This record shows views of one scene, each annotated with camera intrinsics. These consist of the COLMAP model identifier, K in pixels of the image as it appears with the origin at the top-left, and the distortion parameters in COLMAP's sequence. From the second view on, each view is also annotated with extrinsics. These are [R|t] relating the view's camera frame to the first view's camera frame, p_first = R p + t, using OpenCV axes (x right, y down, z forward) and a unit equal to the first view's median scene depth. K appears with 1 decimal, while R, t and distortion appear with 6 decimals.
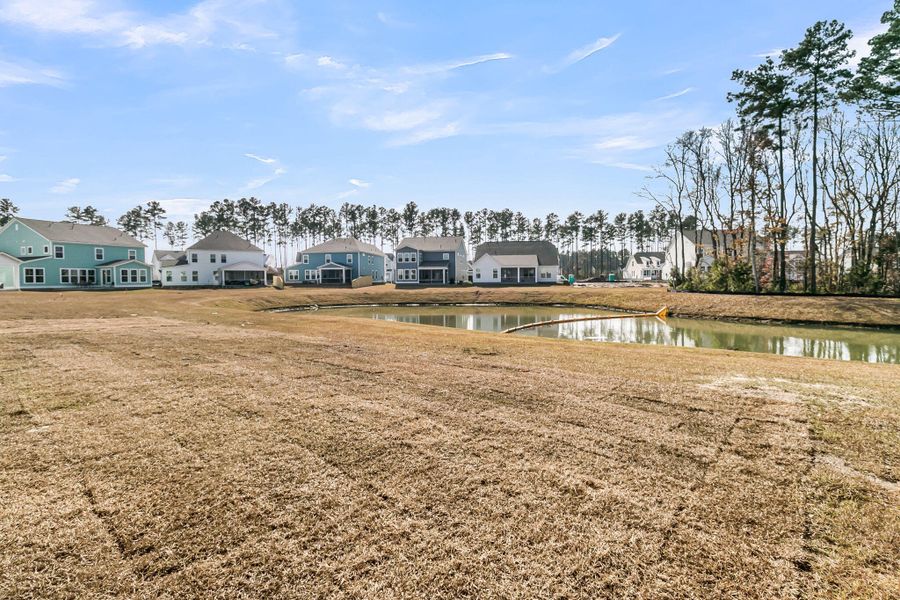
lens RADIAL K [[445.2, 0, 450.0], [0, 445.2, 300.0], [0, 0, 1]] dist [0.001798, 0.000573]
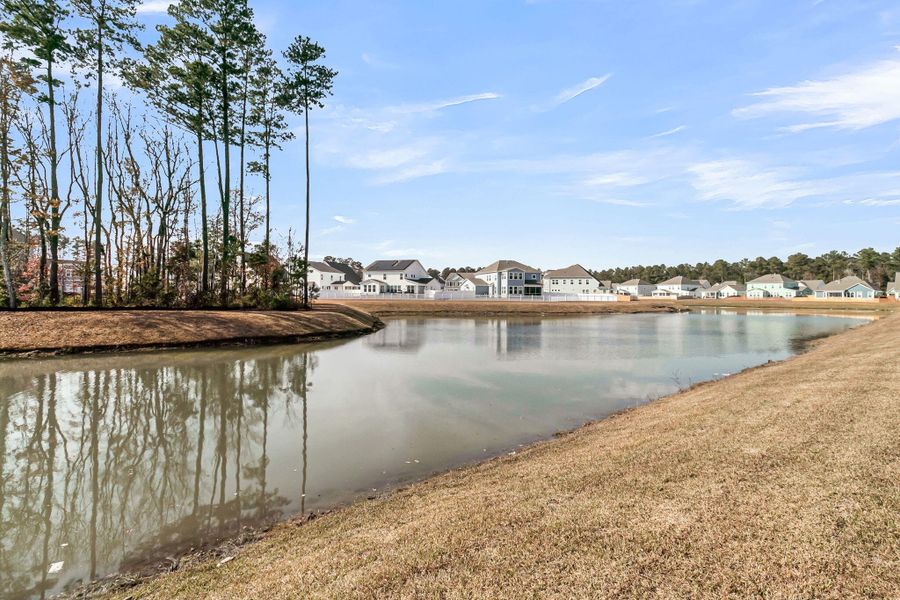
lens RADIAL K [[431.6, 0, 453.7], [0, 431.6, 286.0], [0, 0, 1]] dist [-0.000136, 0.000752]
pose [[0.176863, 0.028647, 0.983818, 0.194083], [0.037699, 0.998646, -0.035856, -0.001556], [-0.983513, 0.043431, 0.175544, 0.271225]]
